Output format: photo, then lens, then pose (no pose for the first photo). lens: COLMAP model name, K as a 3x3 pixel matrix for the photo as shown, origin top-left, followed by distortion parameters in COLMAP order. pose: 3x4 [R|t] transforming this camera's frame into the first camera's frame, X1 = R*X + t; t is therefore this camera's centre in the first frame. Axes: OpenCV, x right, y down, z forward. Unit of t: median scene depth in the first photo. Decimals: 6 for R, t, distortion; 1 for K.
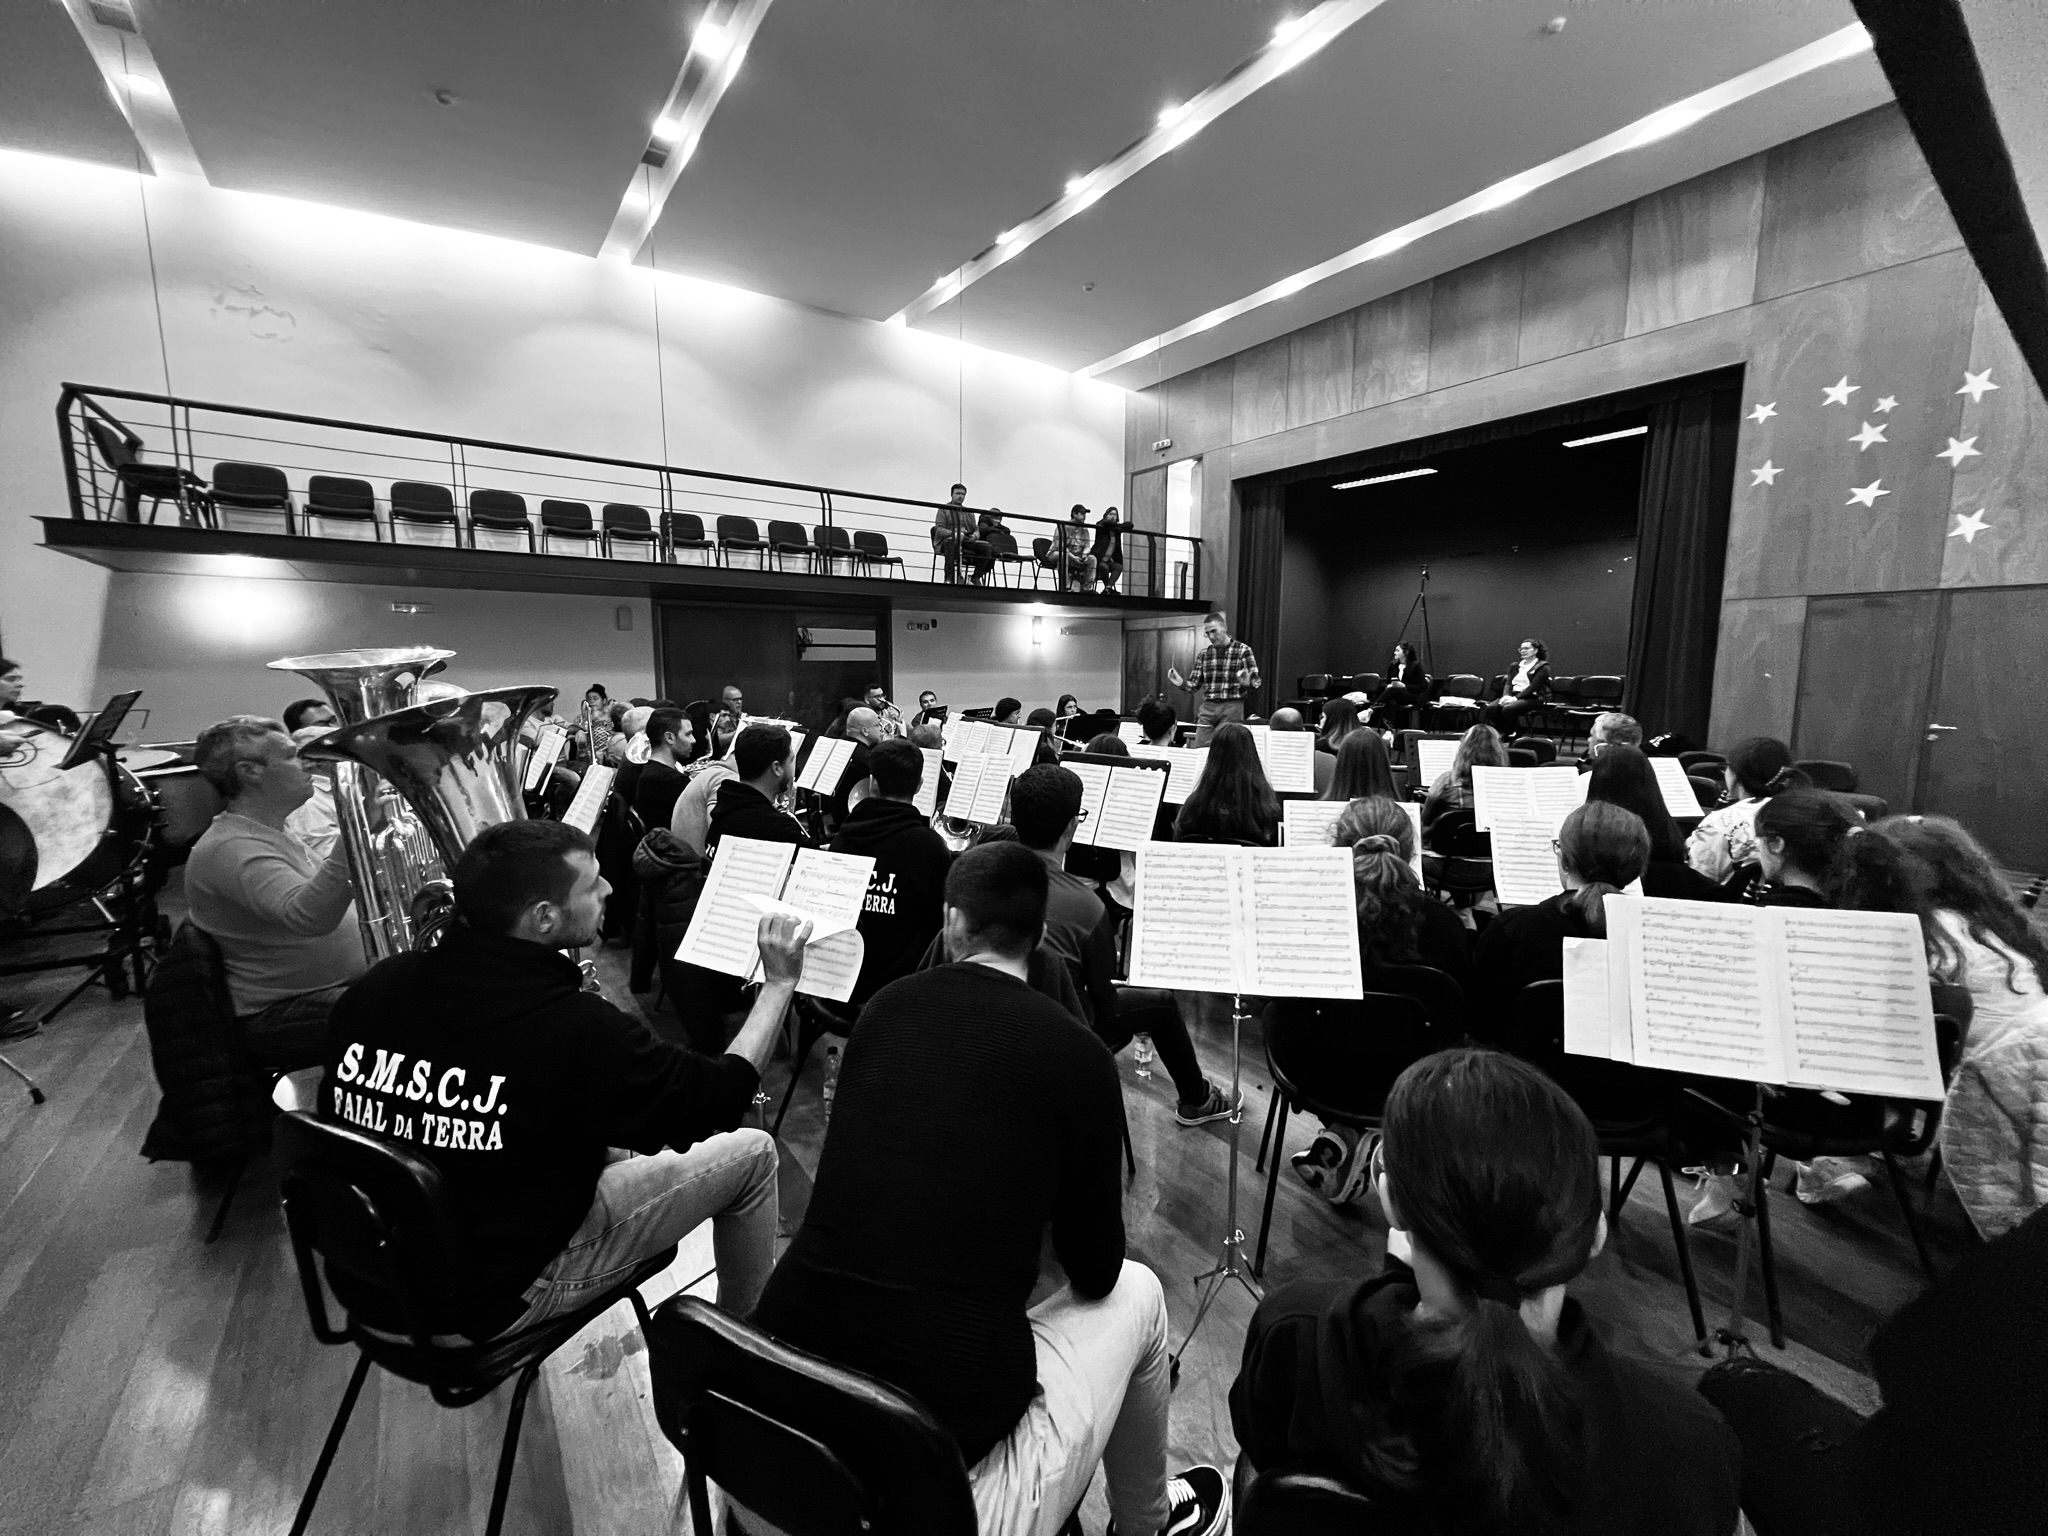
lens RADIAL K [[794.9, 0, 1025.2], [0, 794.9, 770.0], [0, 0, 1]] dist [-0.000808, 0.000555]
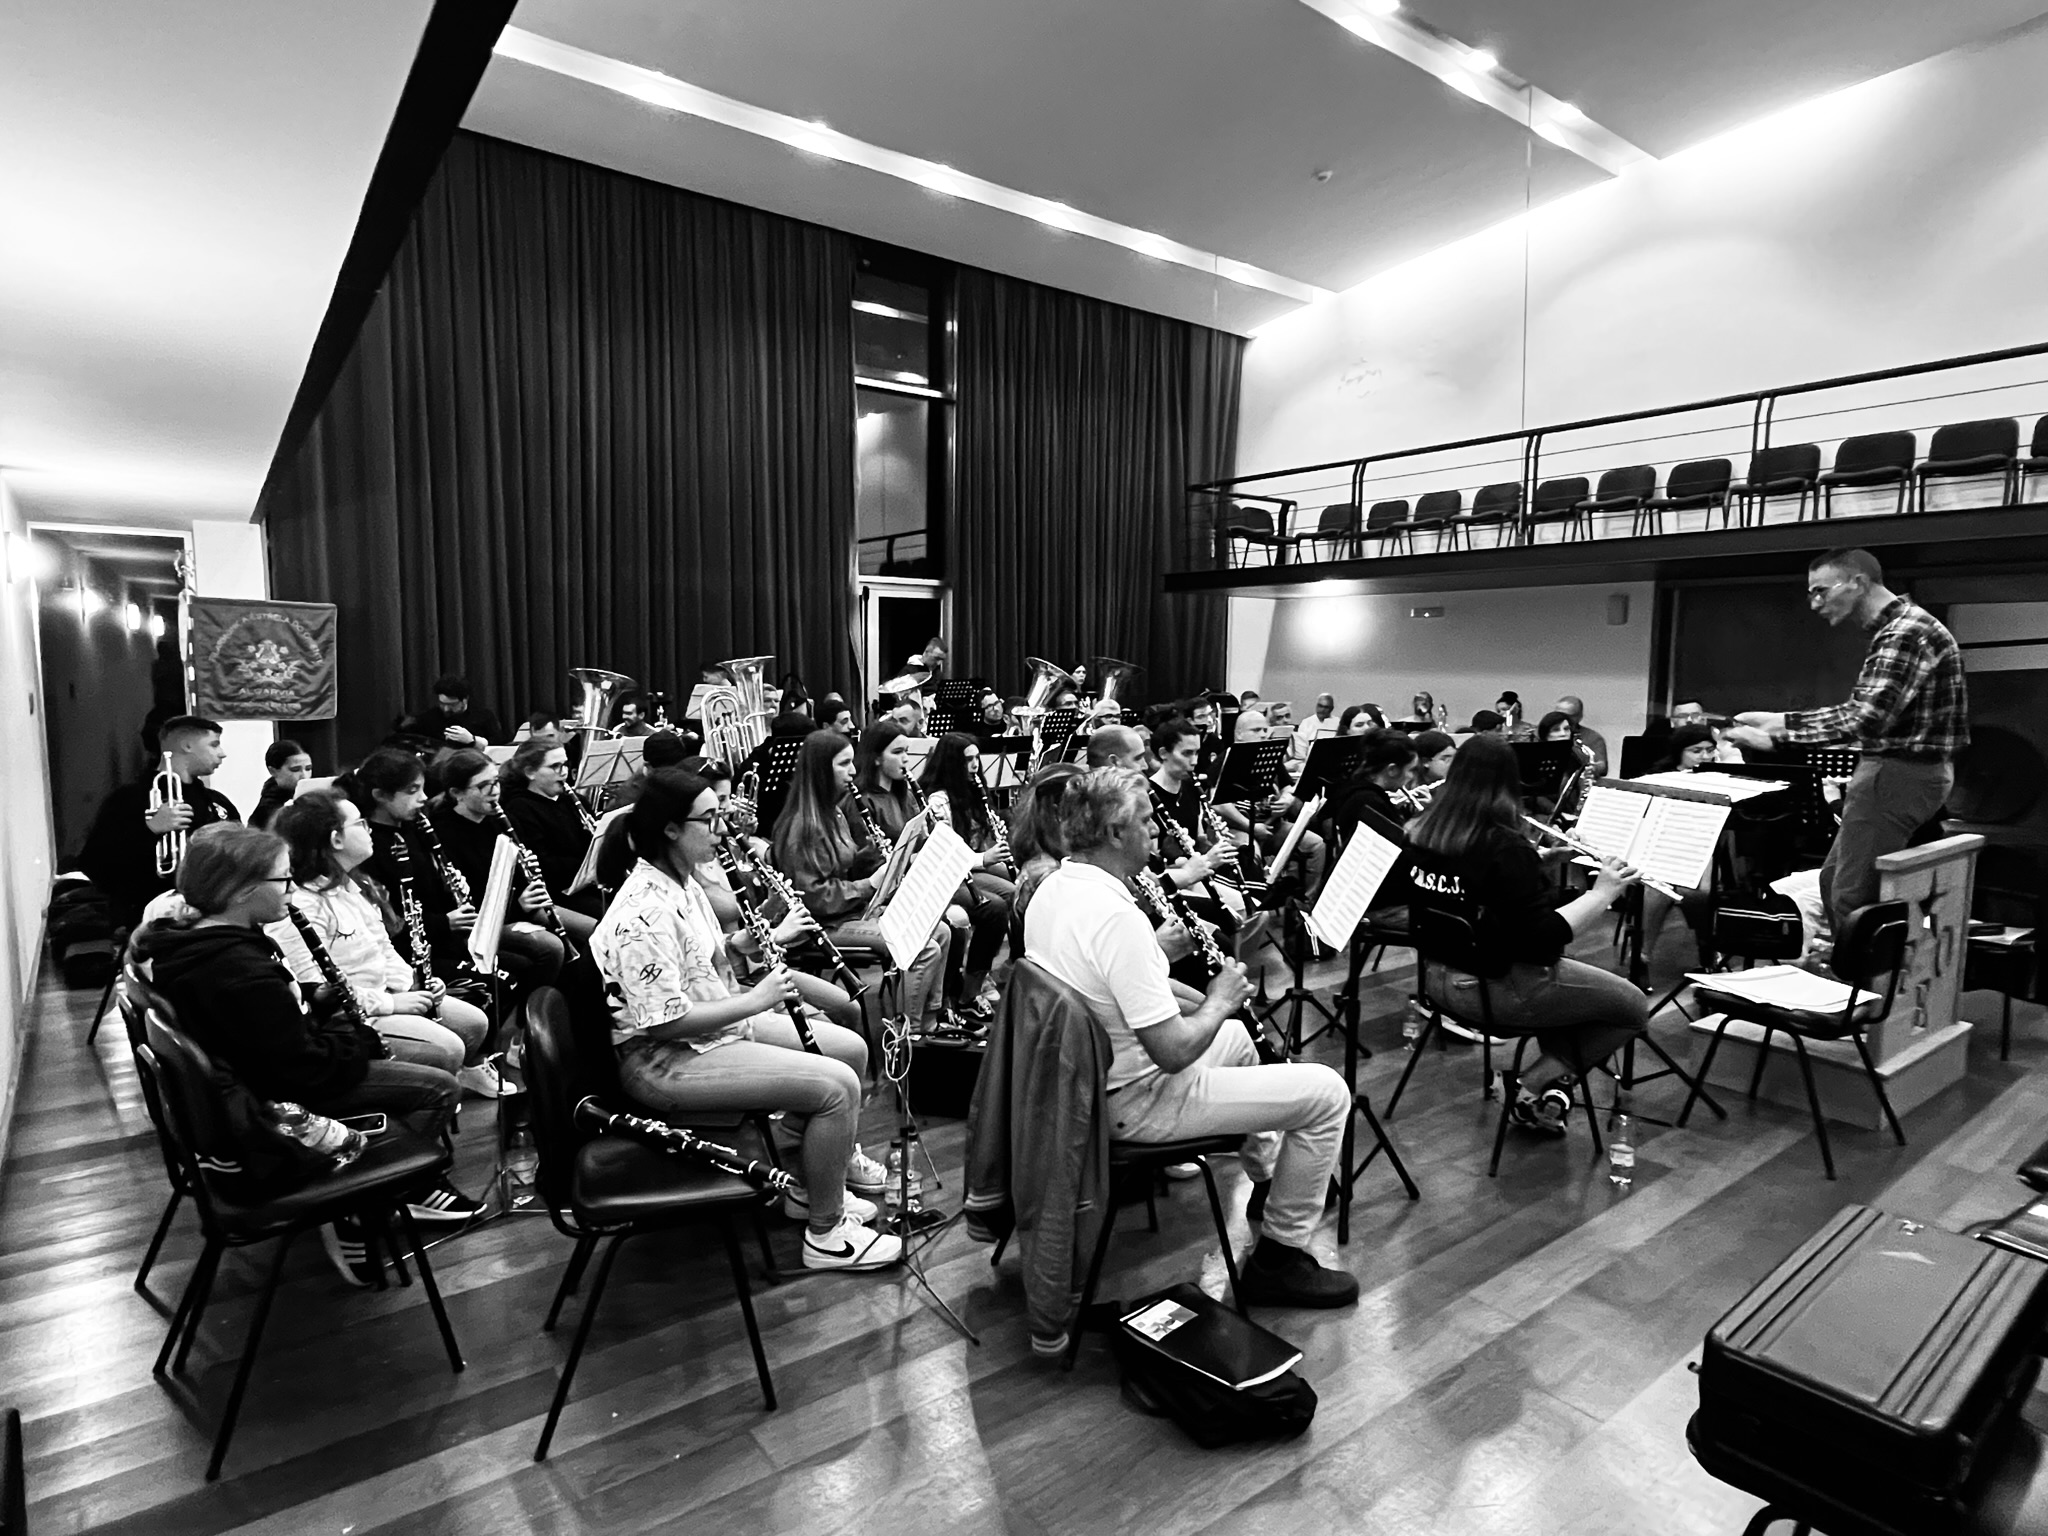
lens RADIAL K [[1075.4, 0, 1021.6], [0, 1075.4, 774.3], [0, 0, 1]] dist [-0.004278, 0.003320]
pose [[0.055814, 0.095784, -0.993836, 0.540964], [-0.137150, 0.986688, 0.087393, -0.041876], [0.988977, 0.131427, 0.068208, 0.359930]]
